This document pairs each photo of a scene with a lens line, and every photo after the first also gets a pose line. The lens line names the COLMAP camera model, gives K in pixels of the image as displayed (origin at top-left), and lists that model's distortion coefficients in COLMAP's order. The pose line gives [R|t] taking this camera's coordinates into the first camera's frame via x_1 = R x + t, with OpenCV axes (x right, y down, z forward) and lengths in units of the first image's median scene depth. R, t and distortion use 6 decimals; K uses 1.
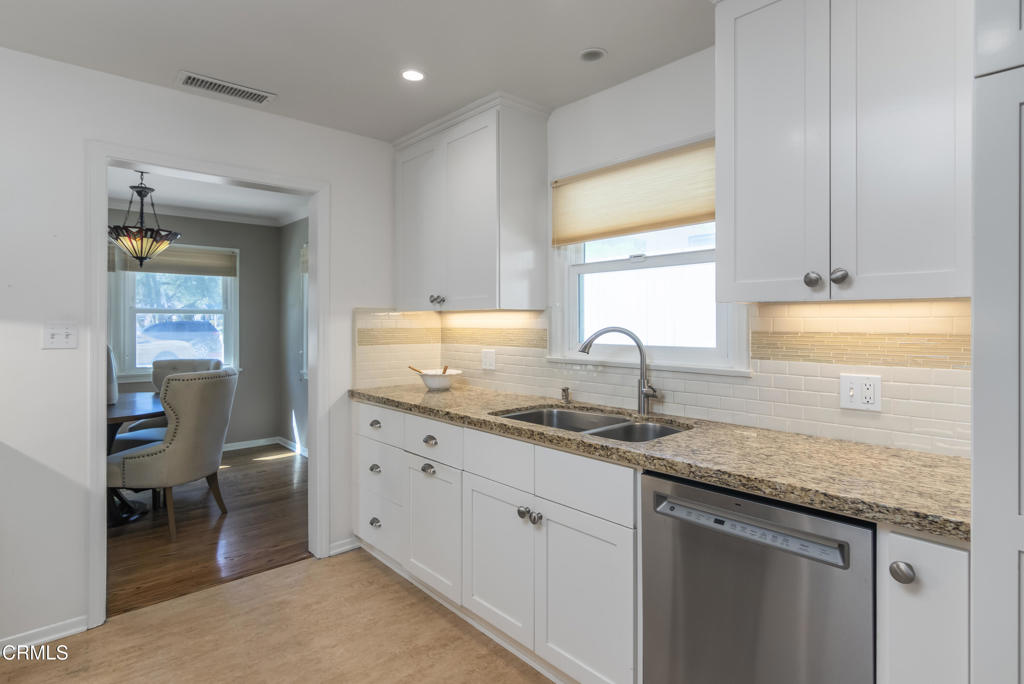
lens RADIAL K [[532.9, 0, 520.4], [0, 532.9, 321.6], [0, 0, 1]] dist [-0.002601, 0.000706]
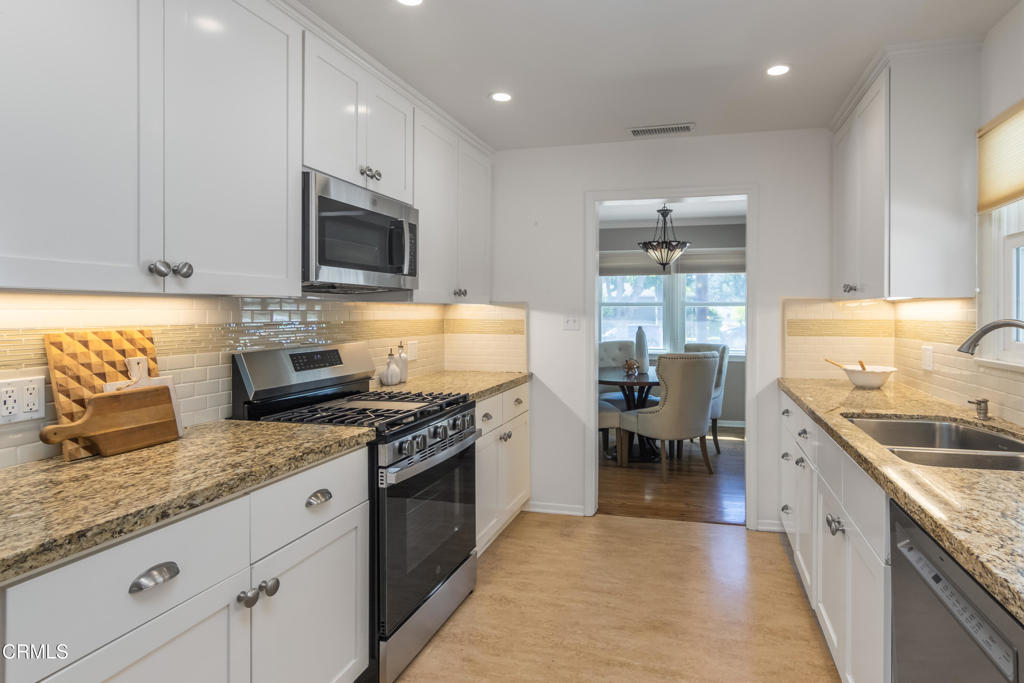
lens RADIAL K [[549.3, 0, 582.7], [0, 549.3, 315.2], [0, 0, 1]] dist [-0.000532, -0.000076]
pose [[0.579126, 0.003912, -0.815228, 0.334064], [-0.000604, 0.999990, 0.004370, 0.000722], [0.815238, -0.002038, 0.579123, 0.067794]]
